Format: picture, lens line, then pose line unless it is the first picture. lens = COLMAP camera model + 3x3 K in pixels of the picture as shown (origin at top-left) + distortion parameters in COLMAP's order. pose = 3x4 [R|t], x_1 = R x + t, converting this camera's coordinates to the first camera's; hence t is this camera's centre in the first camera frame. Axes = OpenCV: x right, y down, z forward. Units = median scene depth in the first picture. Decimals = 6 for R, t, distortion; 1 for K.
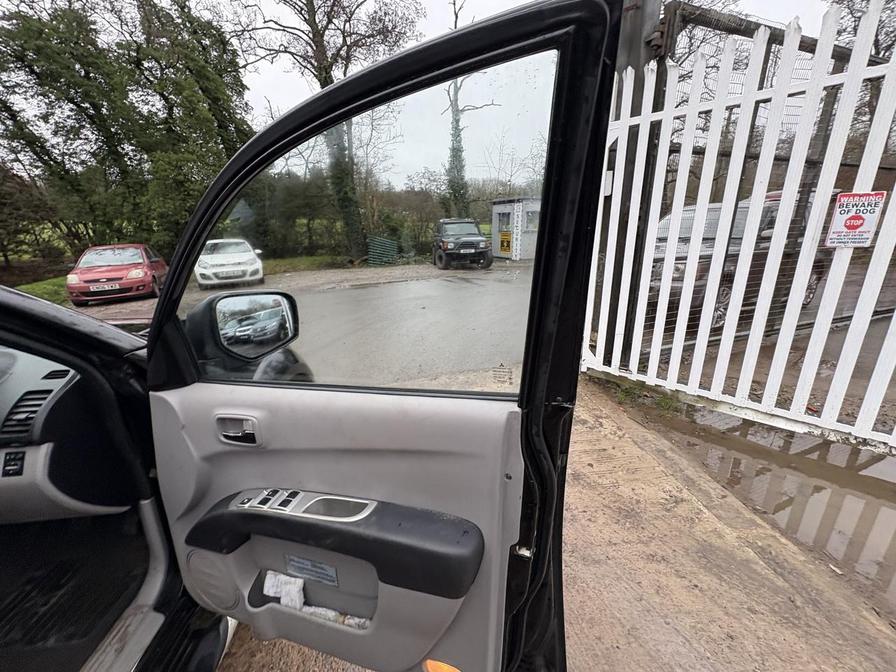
lens RADIAL K [[355.0, 0, 447.8], [0, 355.0, 336.3], [0, 0, 1]] dist [-0.000065, -0.000405]
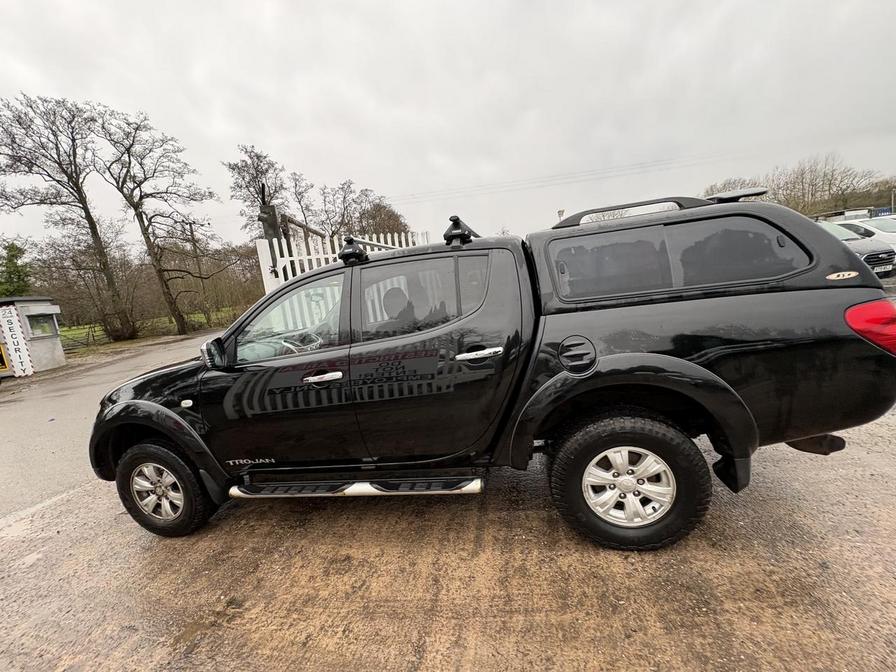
lens RADIAL K [[355.0, 0, 448.5], [0, 355.0, 334.2], [0, 0, 1]] dist [-0.000065, -0.000405]
pose [[0.289197, -0.154449, 0.944728, -0.291256], [0.385681, 0.922053, 0.032679, 0.037176], [-0.876137, 0.354913, 0.326223, -0.102861]]
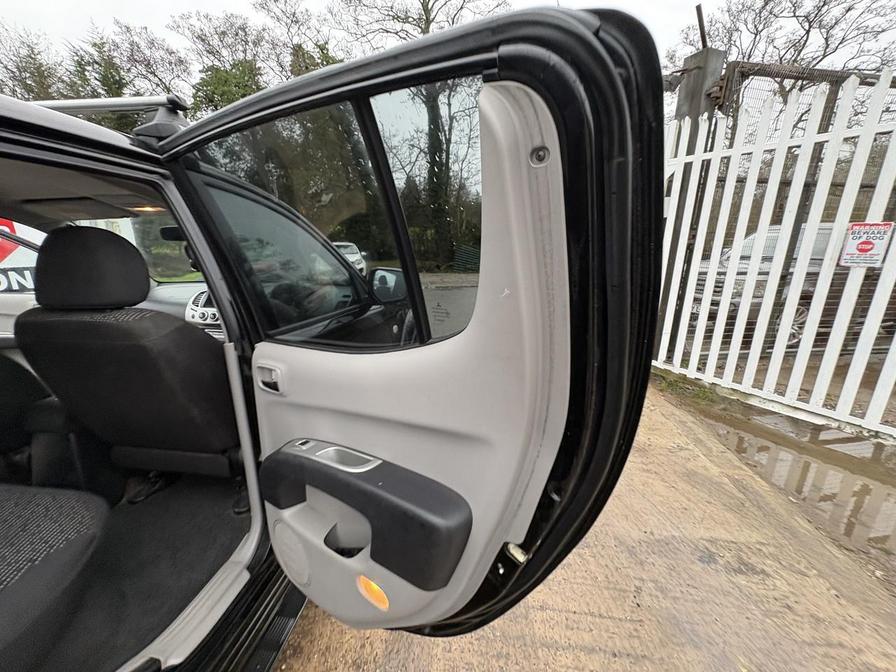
lens RADIAL K [[355.0, 0, 449.0], [0, 355.0, 336.8], [0, 0, 1]] dist [-0.000065, -0.000405]
pose [[0.974887, 0.089702, -0.203834, 0.003836], [-0.094576, 0.995415, -0.014281, 0.021064], [0.201619, 0.033200, 0.978901, -0.070799]]
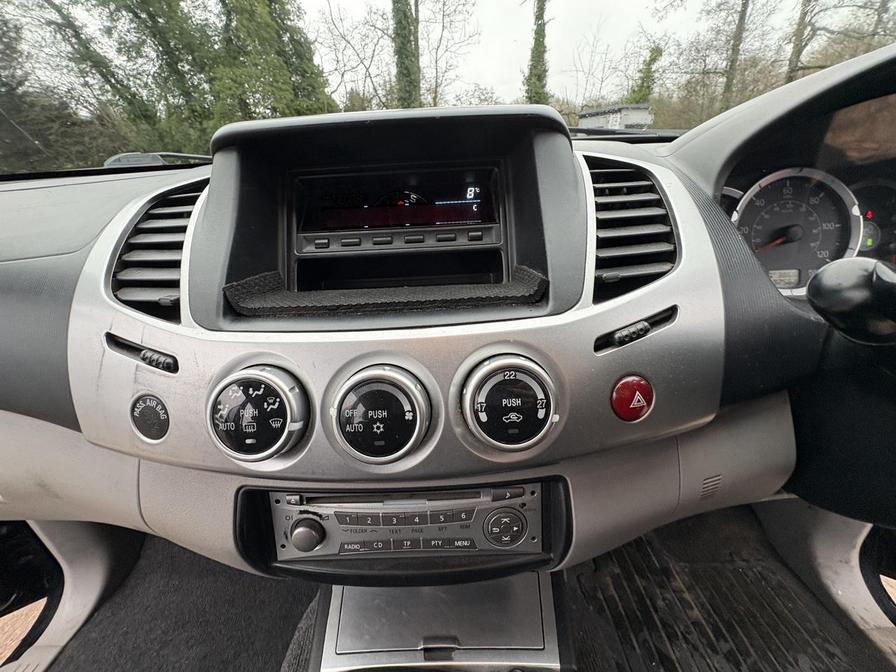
lens RADIAL K [[355.0, 0, 447.4], [0, 355.0, 336.6], [0, 0, 1]] dist [-0.000065, -0.000405]
pose [[0.994316, 0.027534, -0.102851, -0.109569], [-0.009912, 0.985727, 0.168058, 0.014657], [0.106010, -0.166083, 0.980397, 0.032449]]
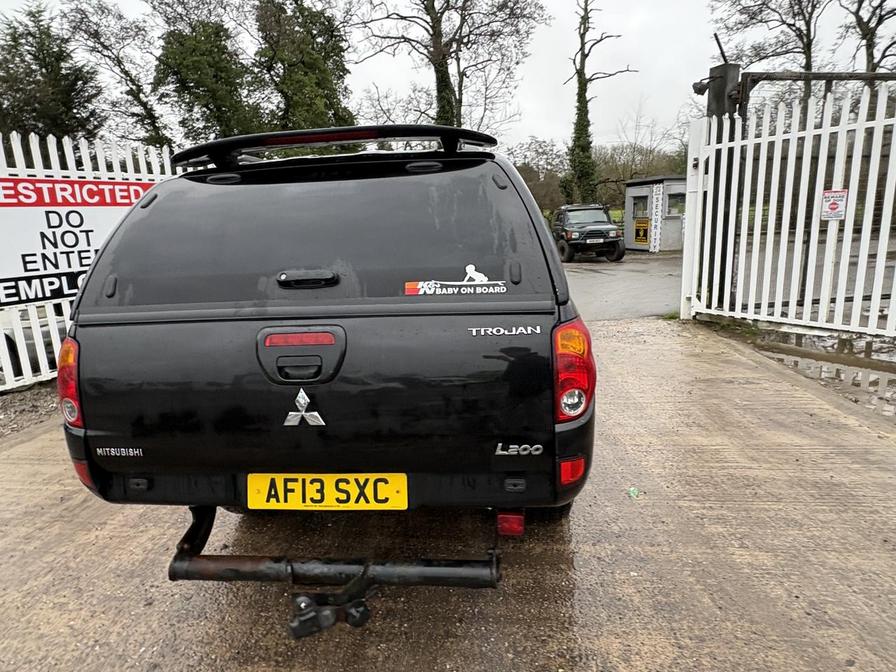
lens RADIAL K [[519.3, 0, 448.8], [0, 519.3, 332.7], [0, 0, 1]] dist [0.005924, -0.004662]
pose [[0.979650, 0.020973, -0.199615, -0.035480], [-0.036348, 0.996620, -0.073677, 0.088251], [0.197395, 0.079434, 0.977101, -0.289473]]
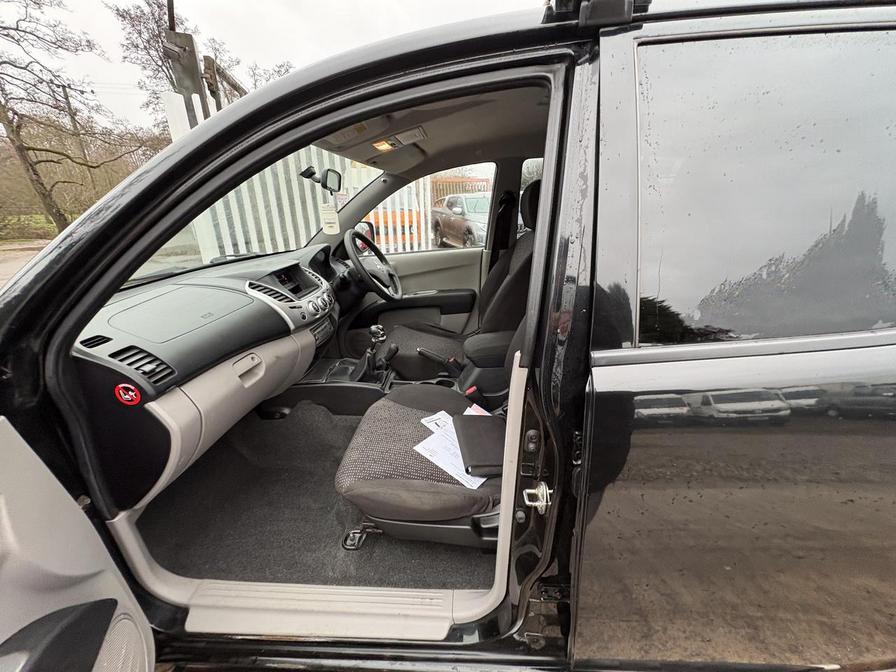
lens RADIAL K [[355.0, 0, 448.3], [0, 355.0, 335.9], [0, 0, 1]] dist [-0.000065, -0.000405]
pose [[0.152445, -0.319232, 0.935335, -0.200447], [0.299554, 0.916802, 0.264084, 0.013942], [-0.941821, 0.239925, 0.235389, -0.012292]]
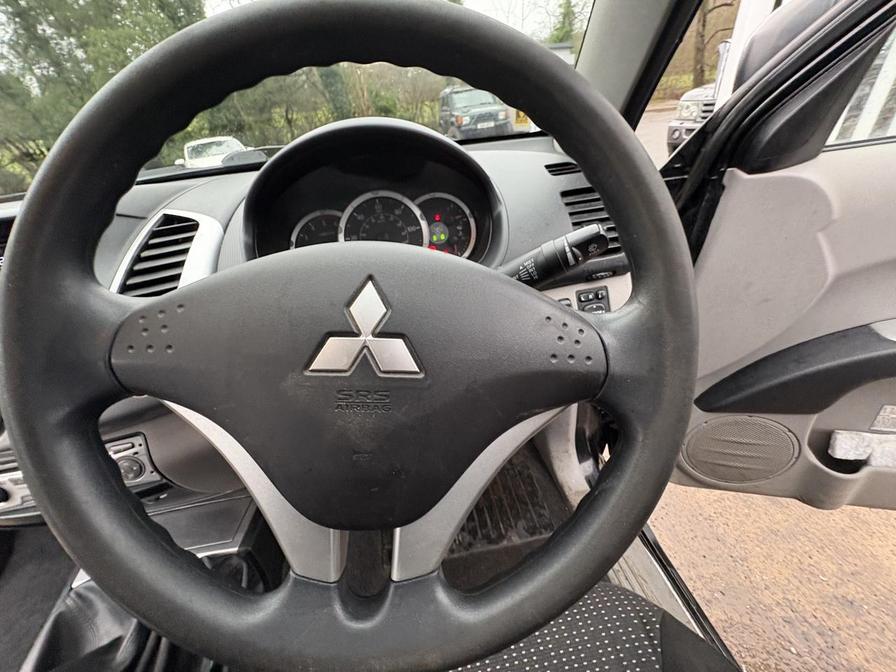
lens RADIAL K [[355.0, 0, 448.4], [0, 355.0, 336.9], [0, 0, 1]] dist [-0.000065, -0.000405]
pose [[0.994549, -0.104105, -0.005807, -0.080196], [0.101790, 0.957352, 0.270400, 0.011758], [-0.022591, -0.269518, 0.962730, 0.023119]]
